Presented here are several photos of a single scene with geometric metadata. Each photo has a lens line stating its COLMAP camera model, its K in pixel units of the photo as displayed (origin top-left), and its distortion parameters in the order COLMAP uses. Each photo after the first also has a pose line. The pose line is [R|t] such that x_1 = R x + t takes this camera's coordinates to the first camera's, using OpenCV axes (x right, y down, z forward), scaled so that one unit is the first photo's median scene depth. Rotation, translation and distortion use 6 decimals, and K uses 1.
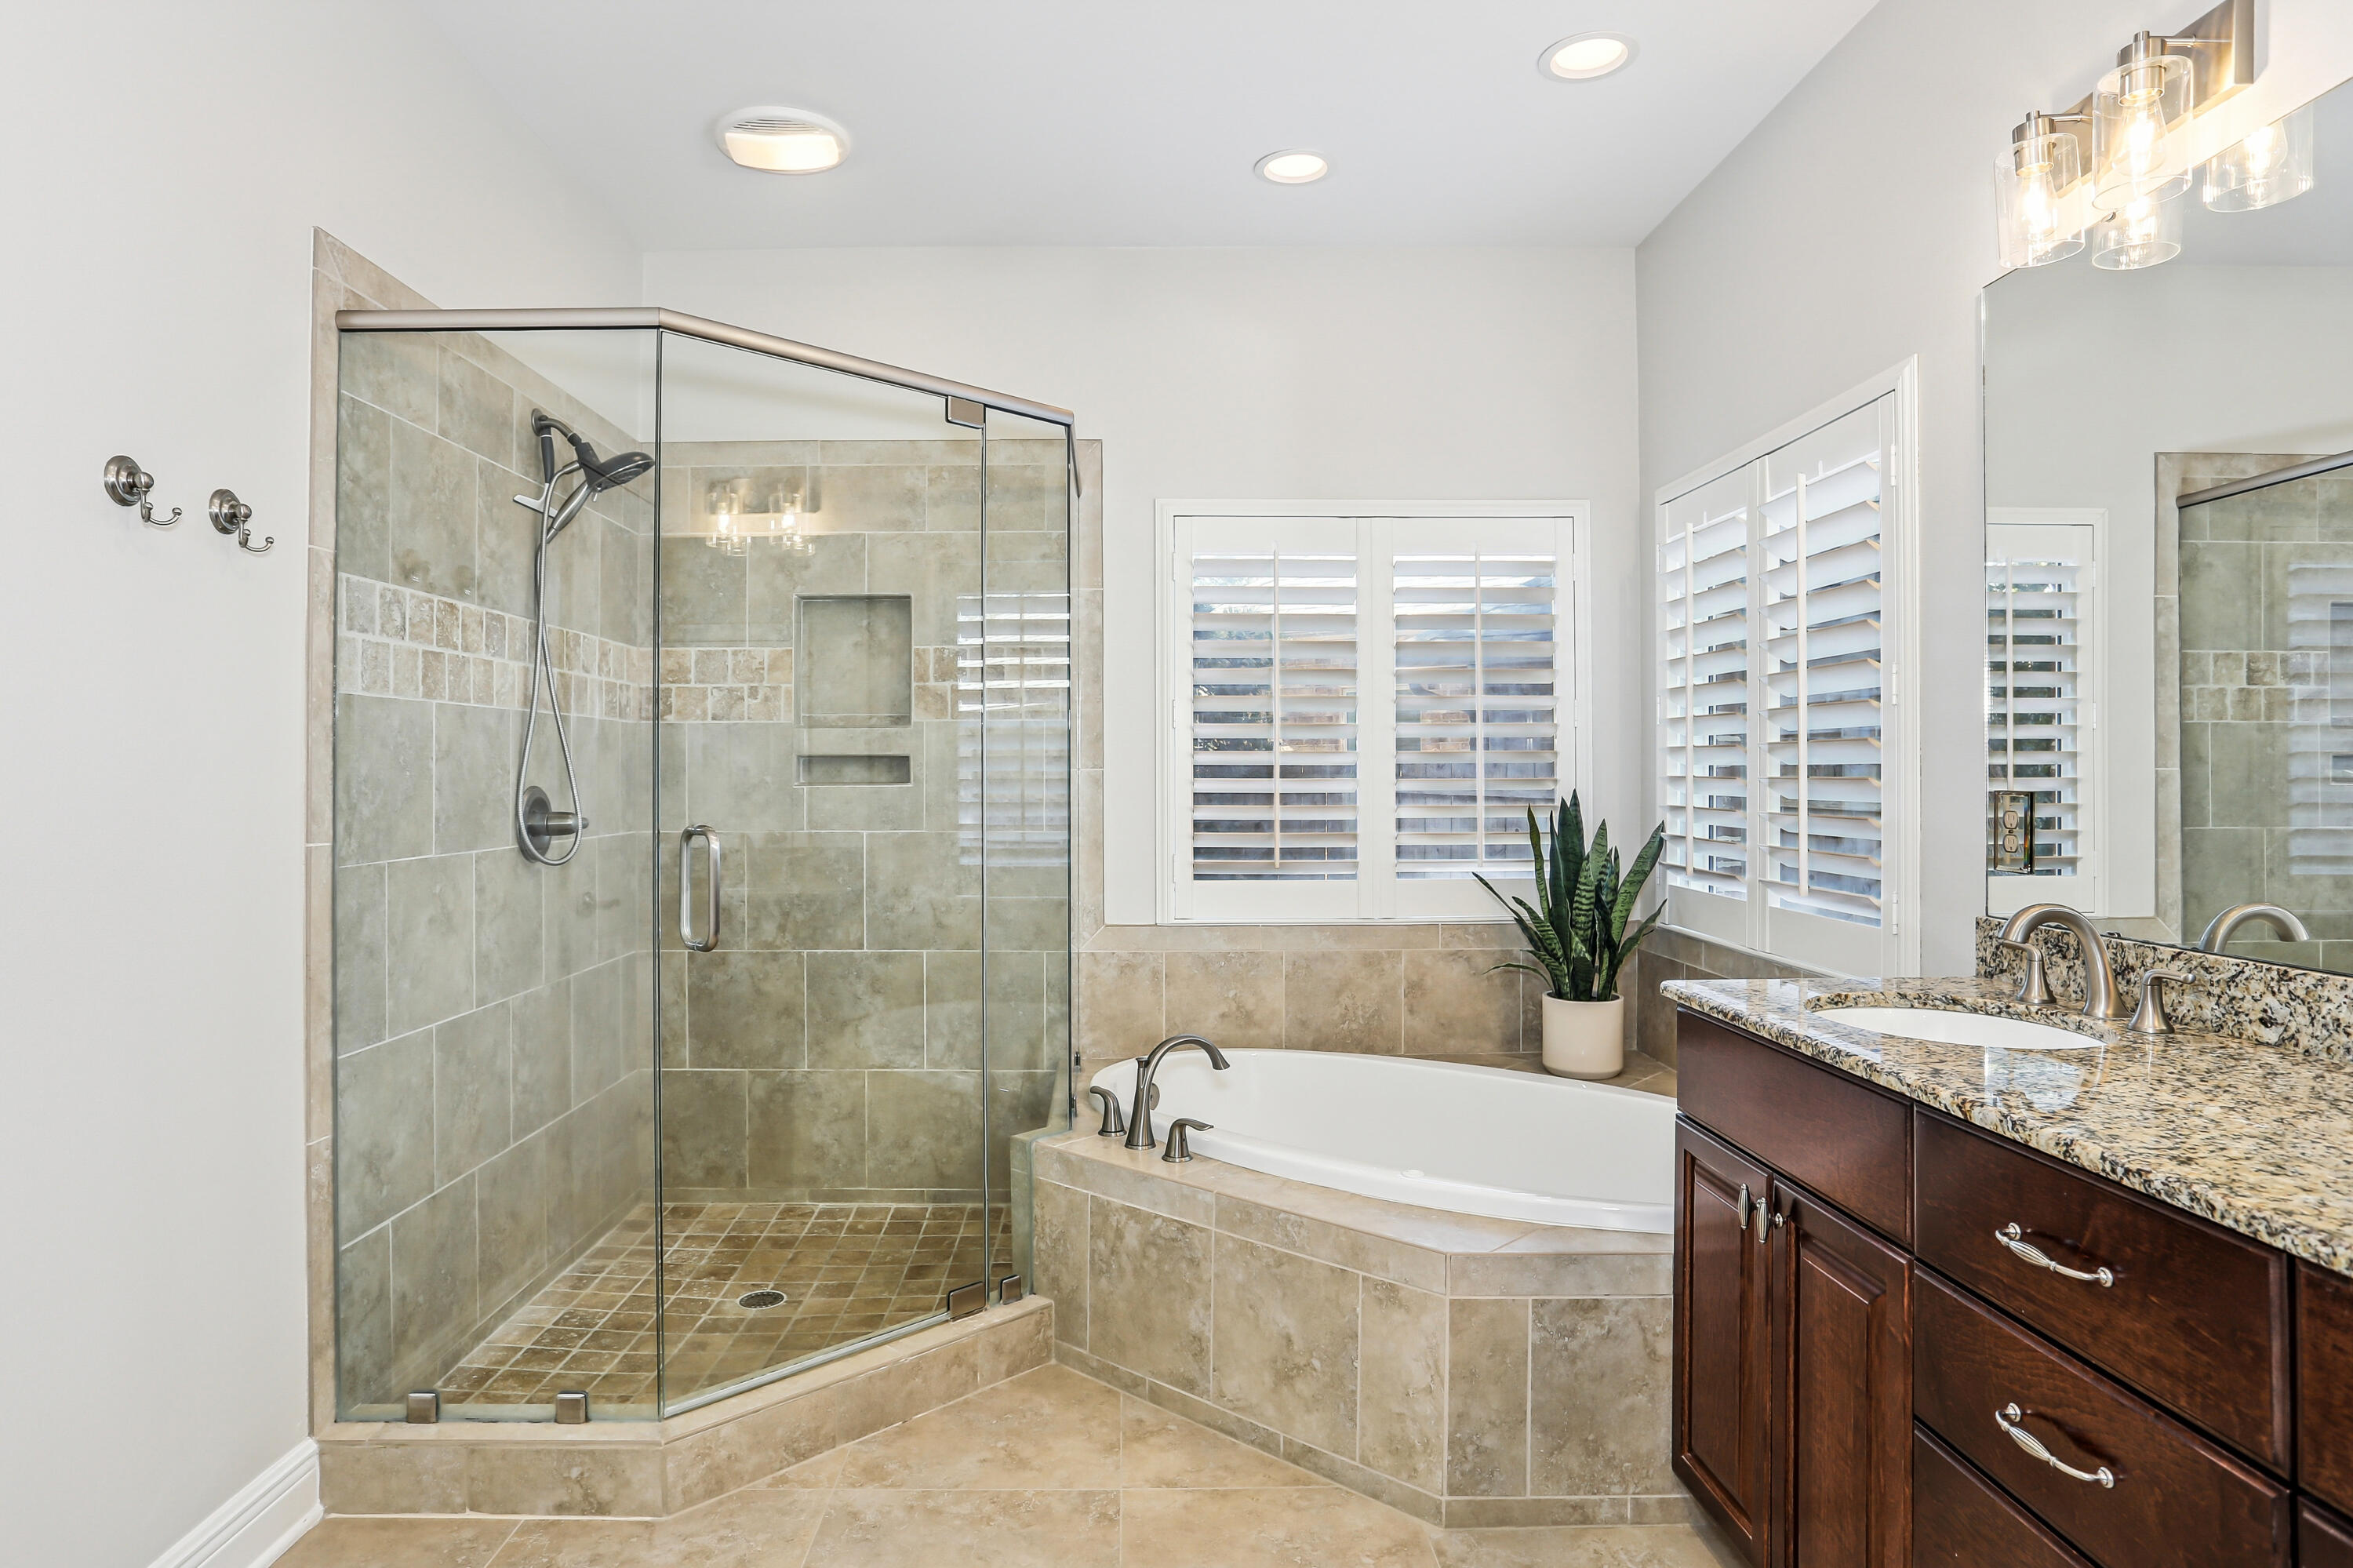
lens RADIAL K [[1377.6, 0, 1176.5], [0, 1377.6, 784.0], [0, 0, 1]] dist [0.000130, 0.000001]
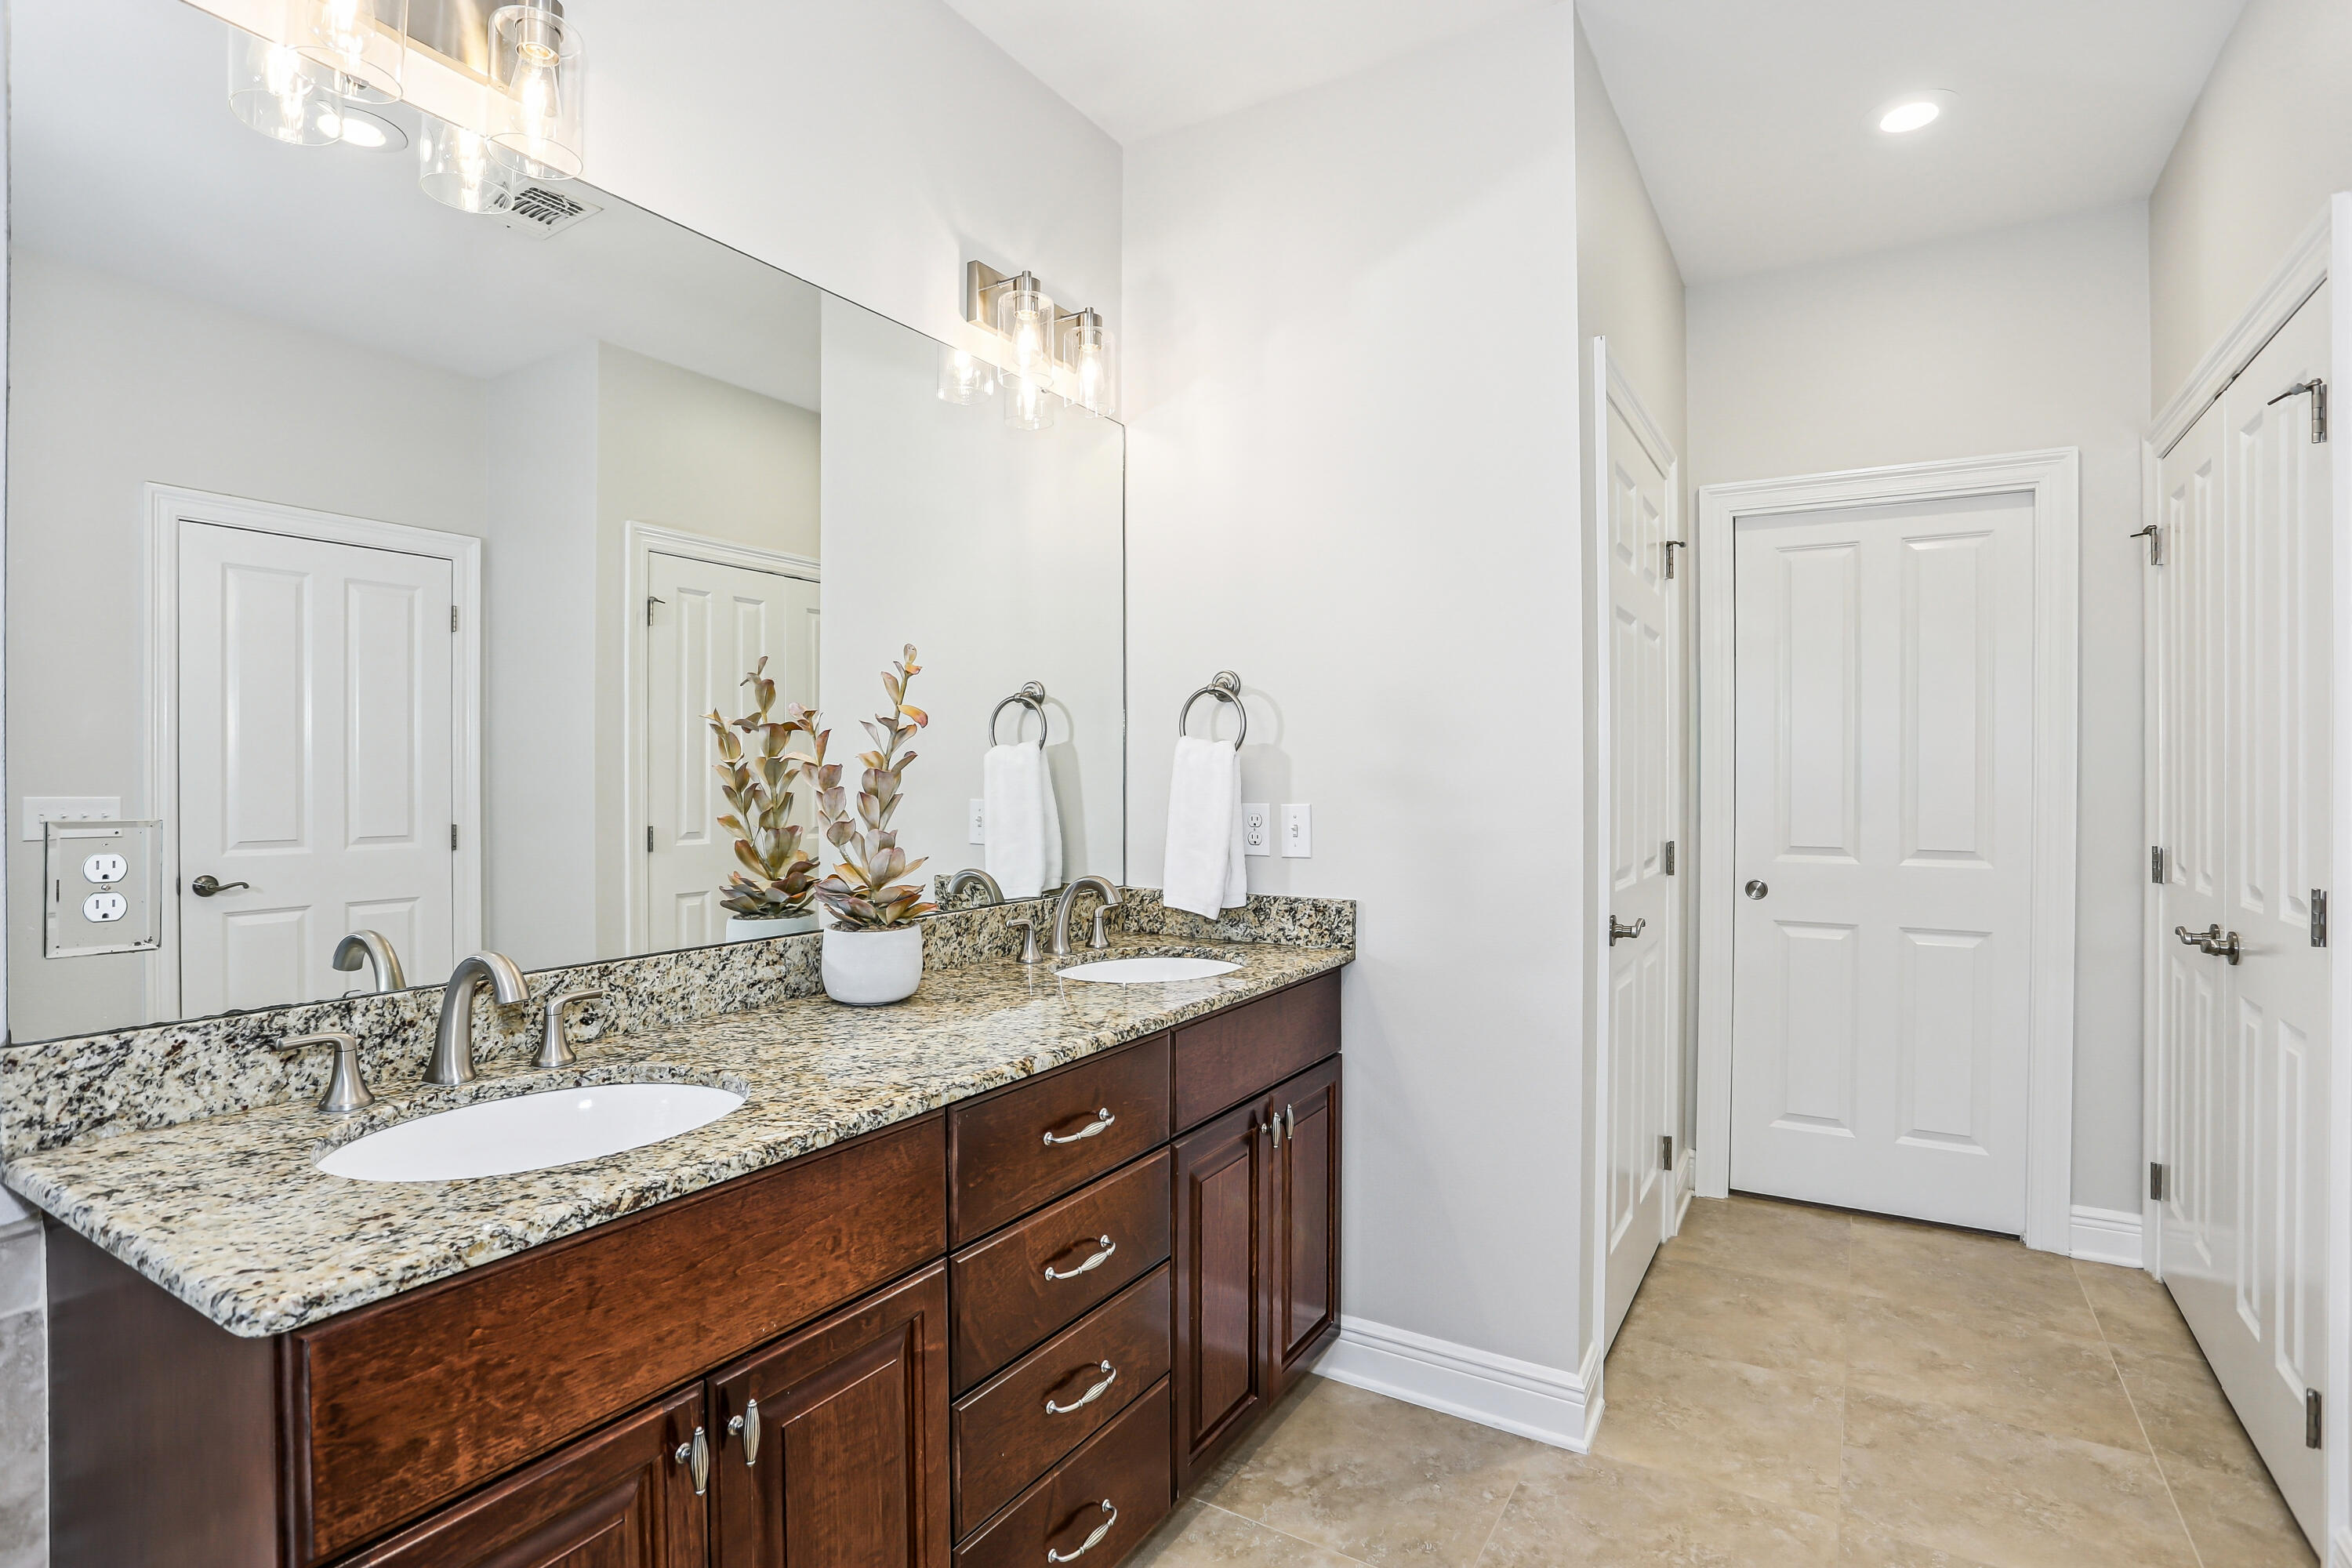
lens RADIAL K [[1147.8, 0, 1176.0], [0, 1147.8, 784.0], [0, 0, 1]] dist [-0.000546, 0.000083]
pose [[-0.829888, -0.004943, 0.557908, -0.076885], [0.001730, 0.999933, 0.011433, -0.018512], [-0.557927, 0.010453, -0.829824, 1.483731]]
